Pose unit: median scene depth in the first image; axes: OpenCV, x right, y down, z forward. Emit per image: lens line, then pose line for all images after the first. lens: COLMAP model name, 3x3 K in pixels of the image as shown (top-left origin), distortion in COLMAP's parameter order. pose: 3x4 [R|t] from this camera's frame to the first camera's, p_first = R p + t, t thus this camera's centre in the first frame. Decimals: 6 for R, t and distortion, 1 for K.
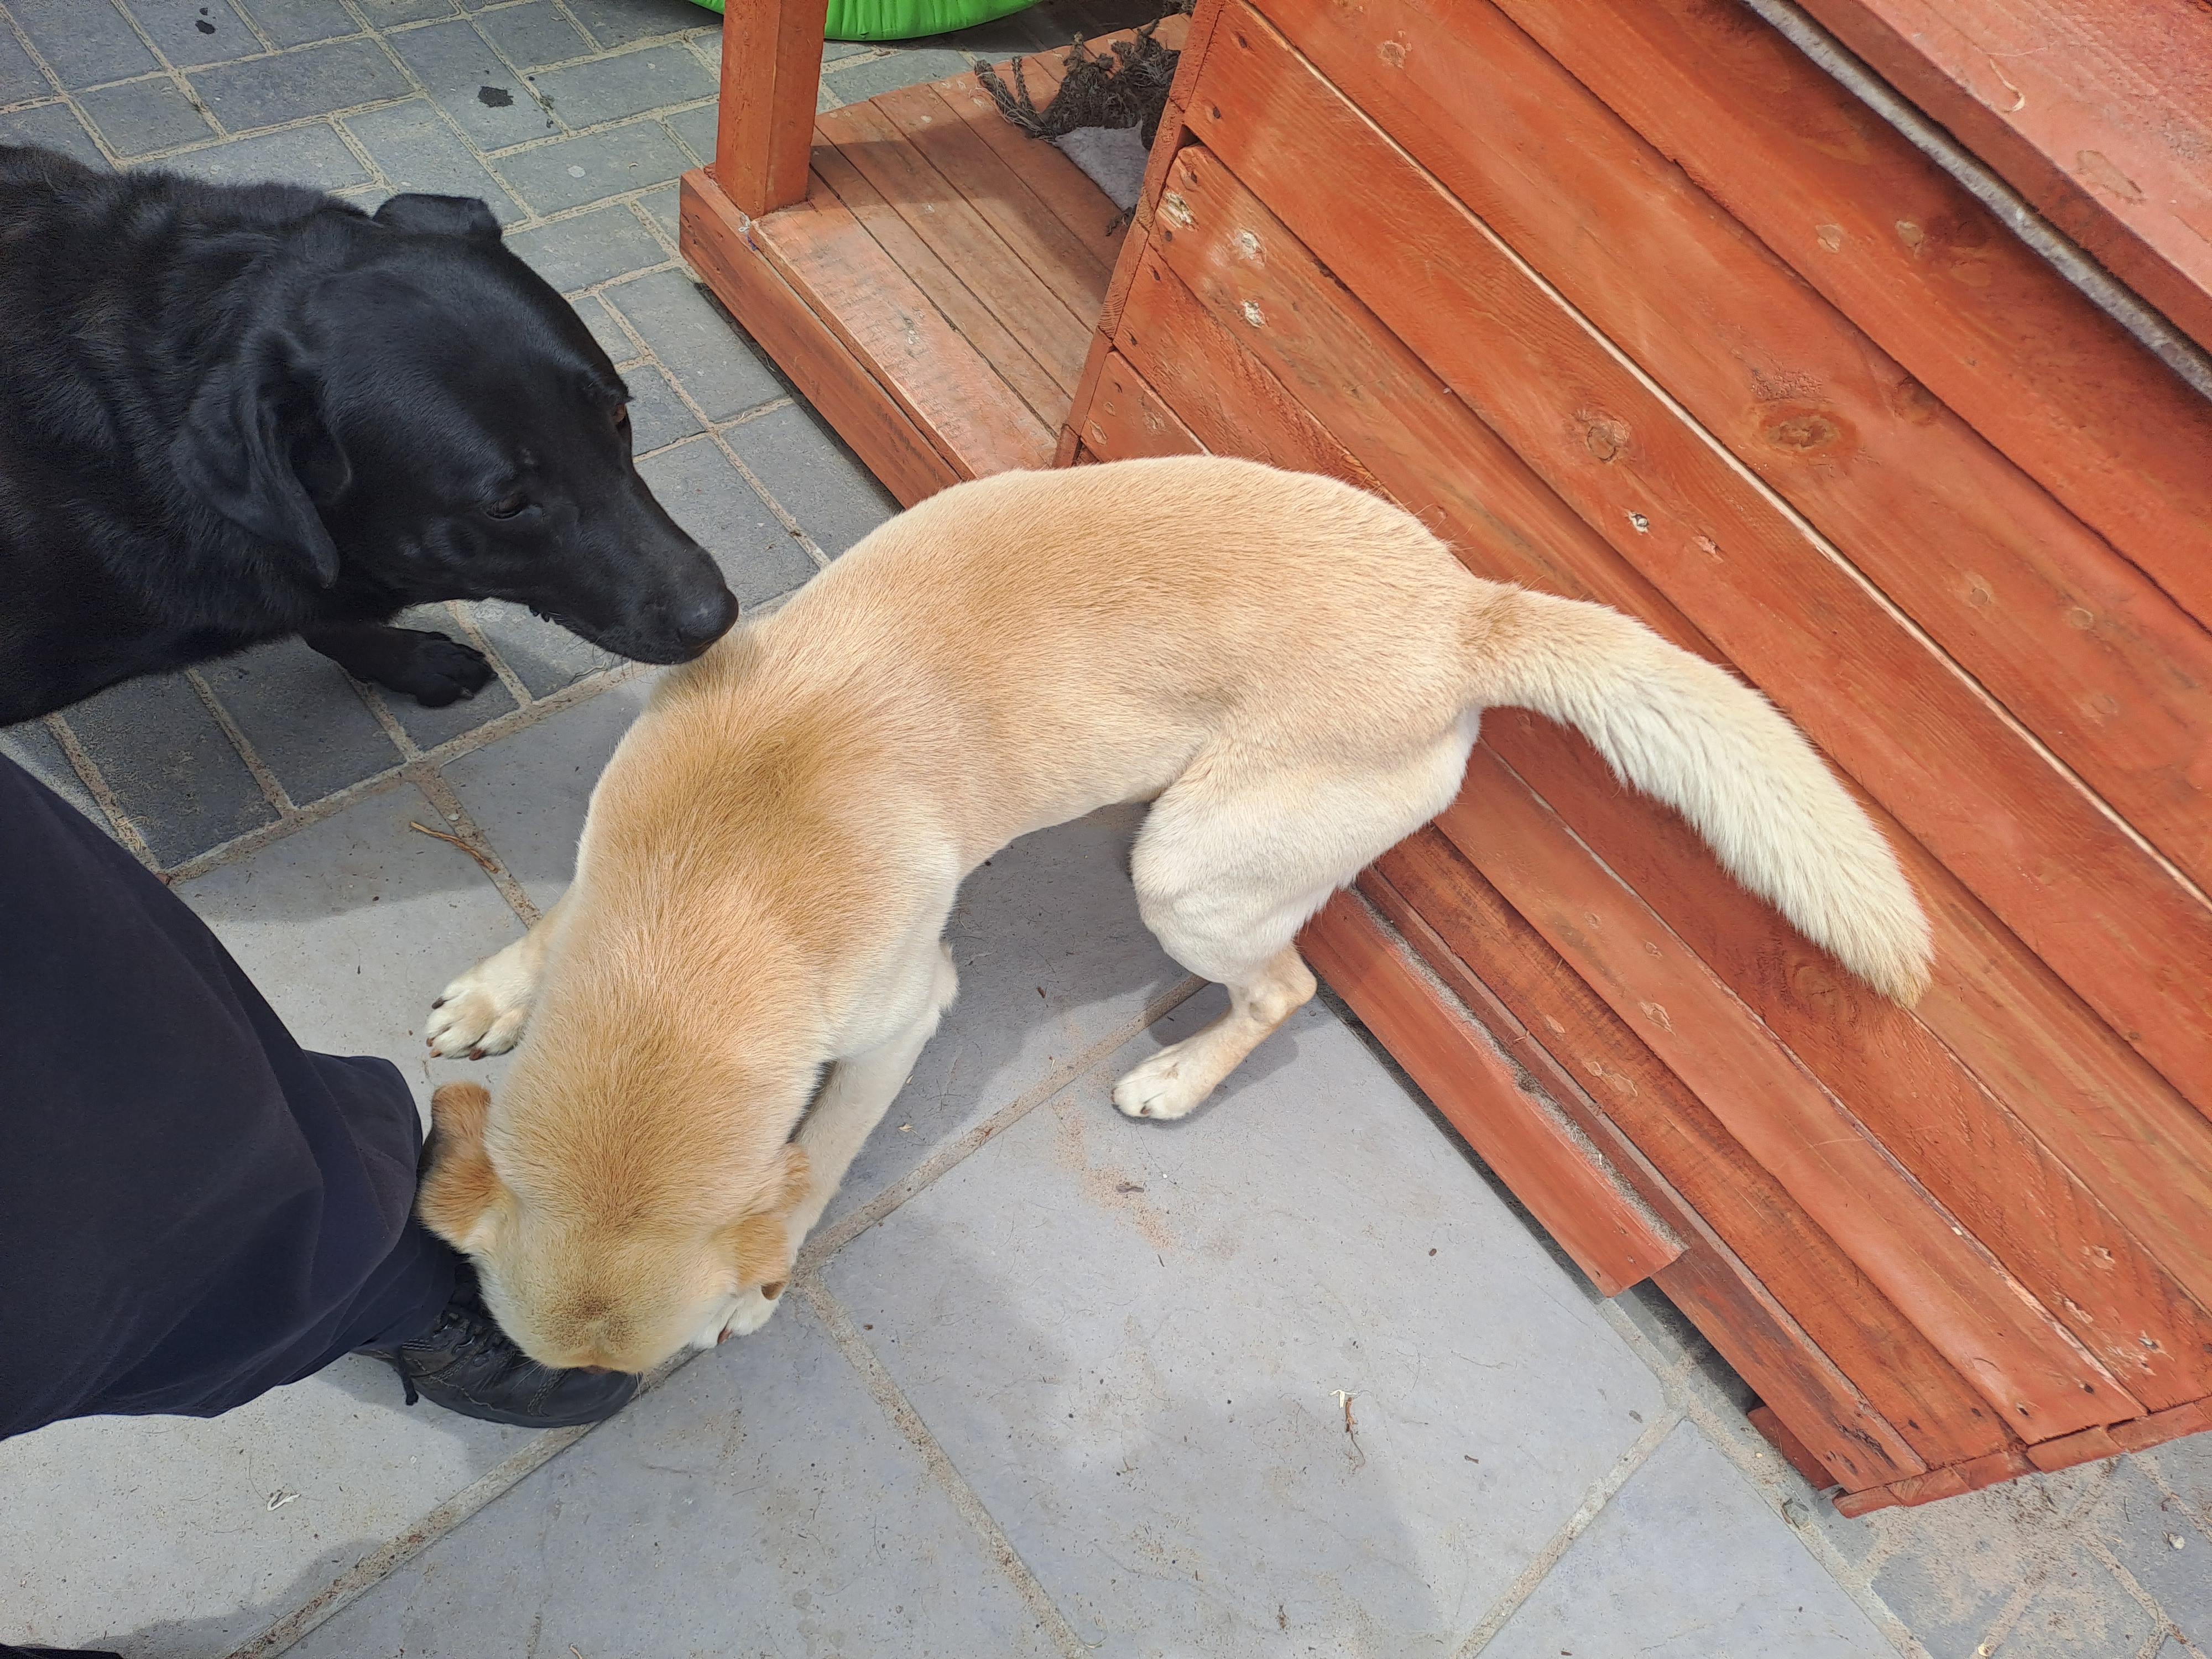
lens RADIAL K [[1661.6, 0, 1115.3], [0, 1661.6, 812.4], [0, 0, 1]] dist [0.131735, -0.222797]
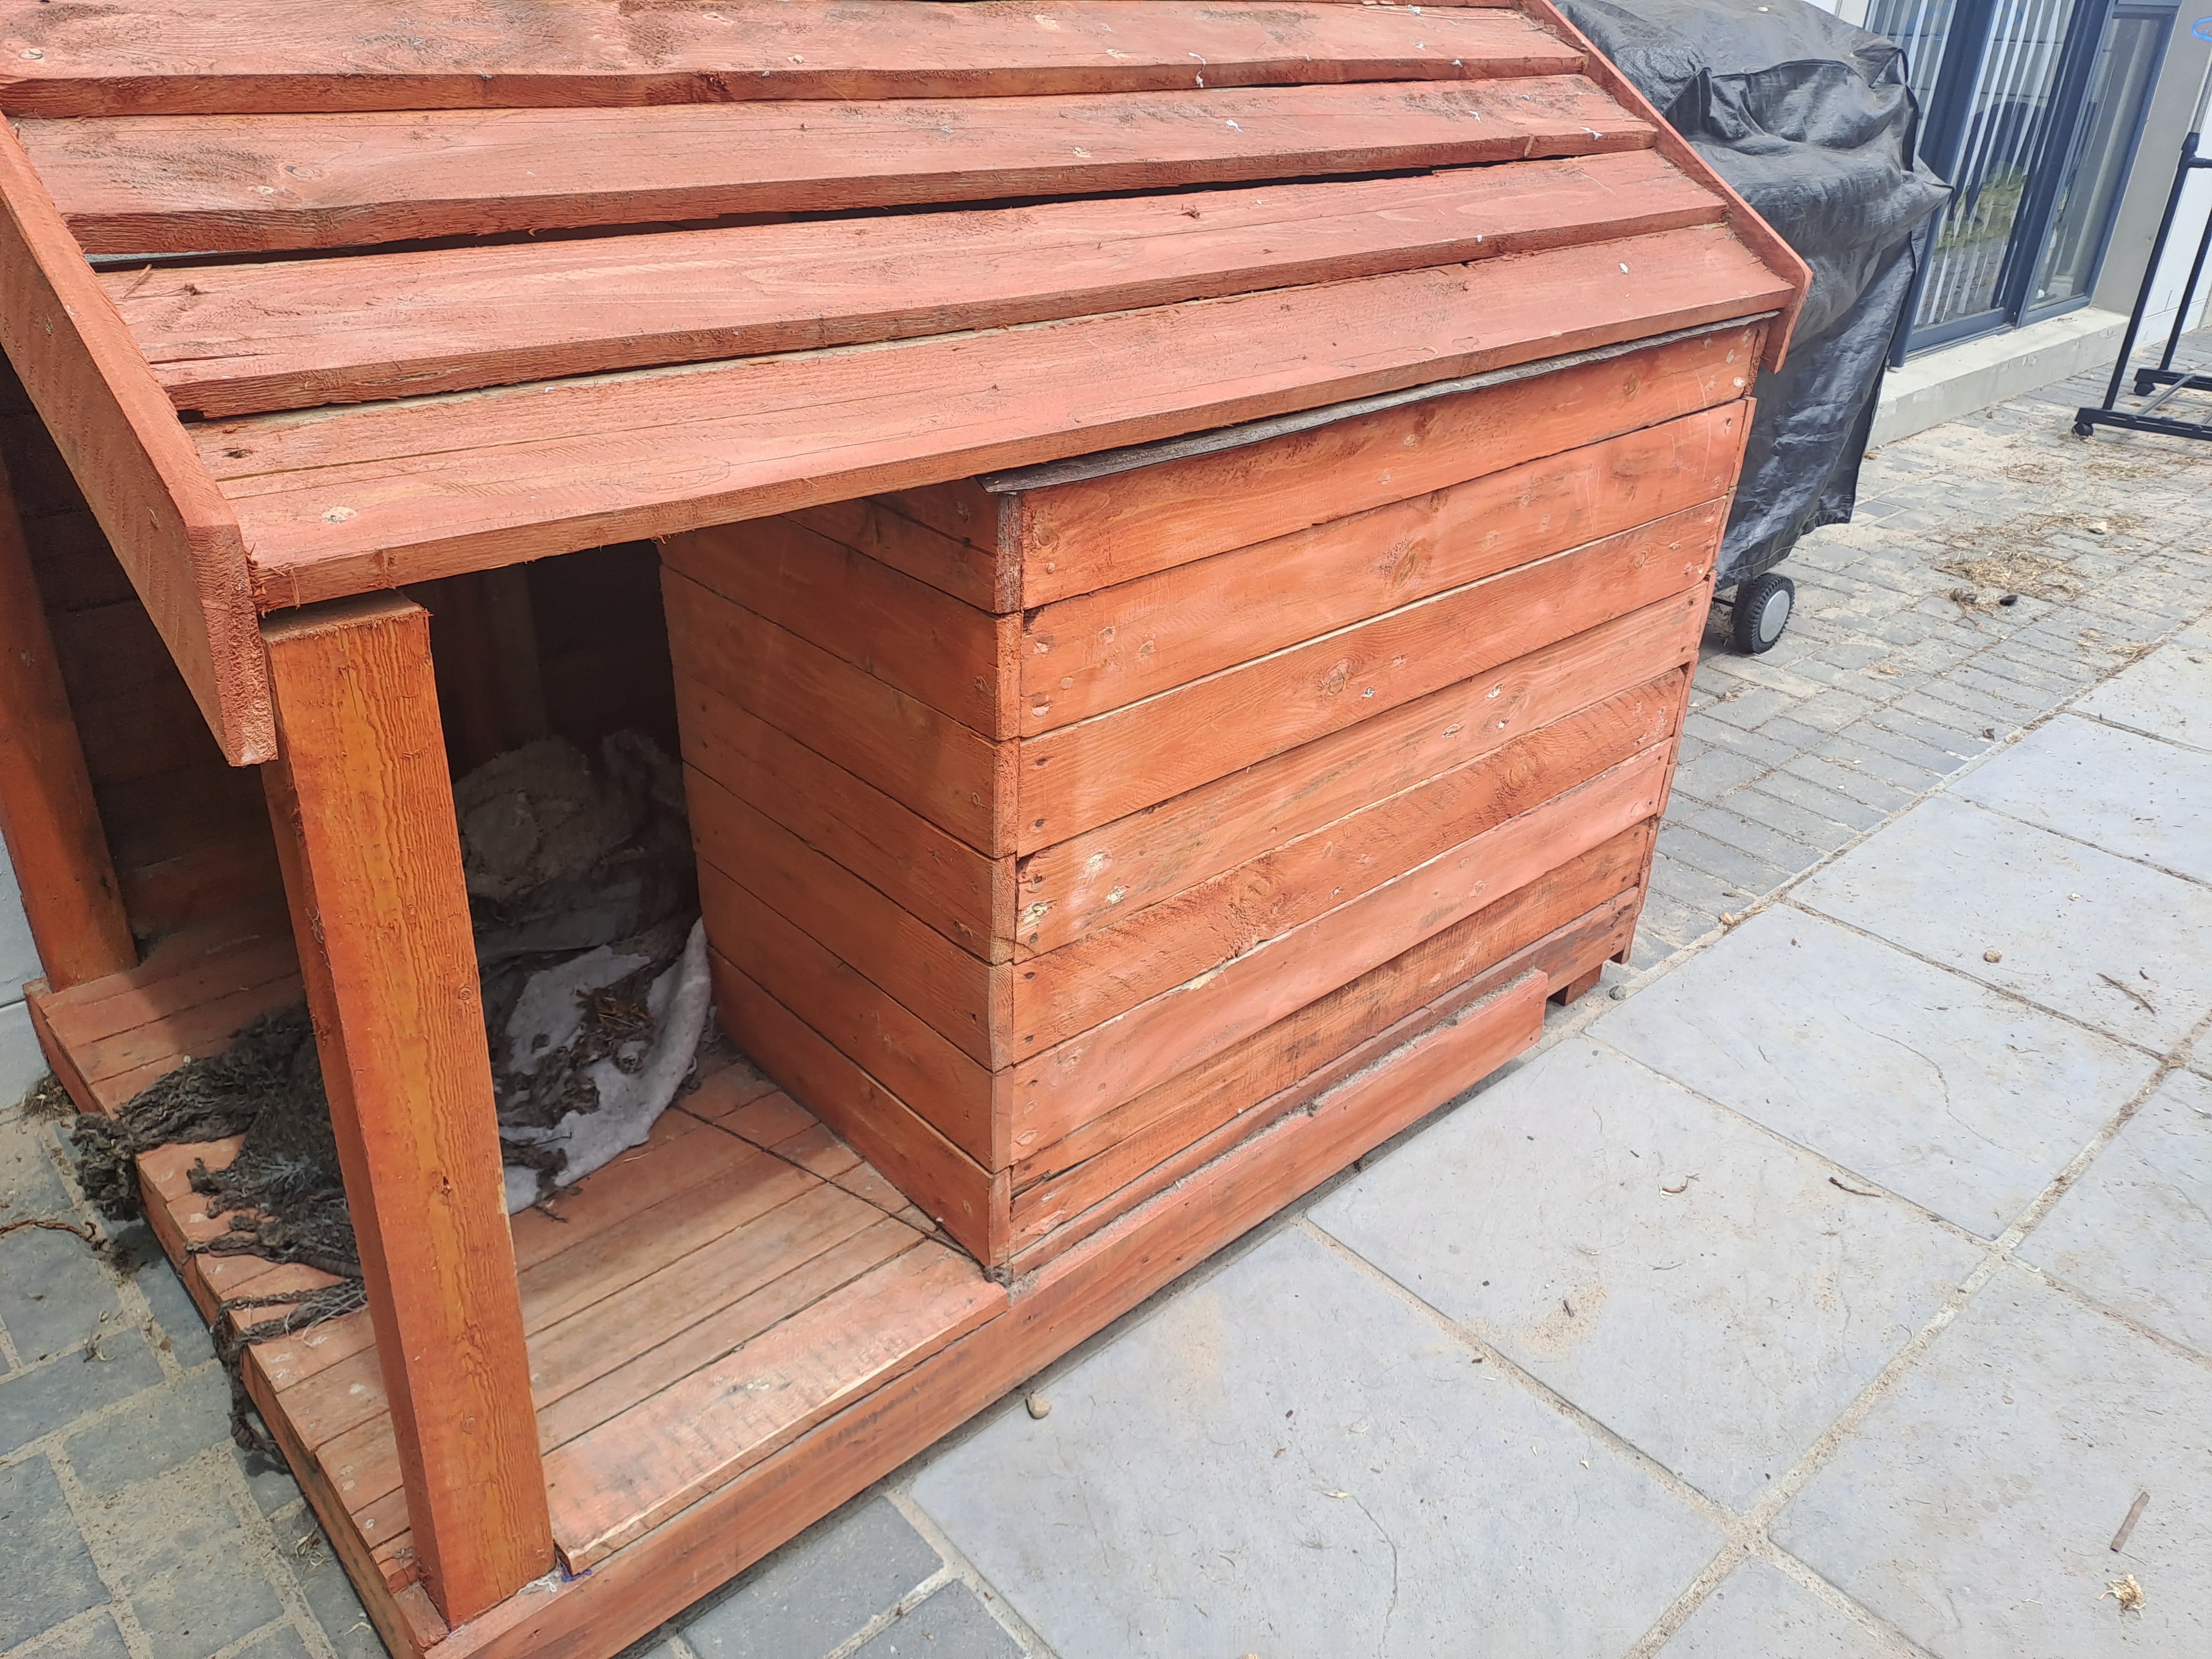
lens RADIAL K [[1685.9, 0, 1145.4], [0, 1685.9, 790.2], [0, 0, 1]] dist [0.045279, -0.008193]
pose [[-0.020448, -0.683347, 0.729807, -0.832811], [0.822006, 0.404024, 0.401335, -0.892381], [-0.569111, 0.608113, 0.553454, 0.324188]]
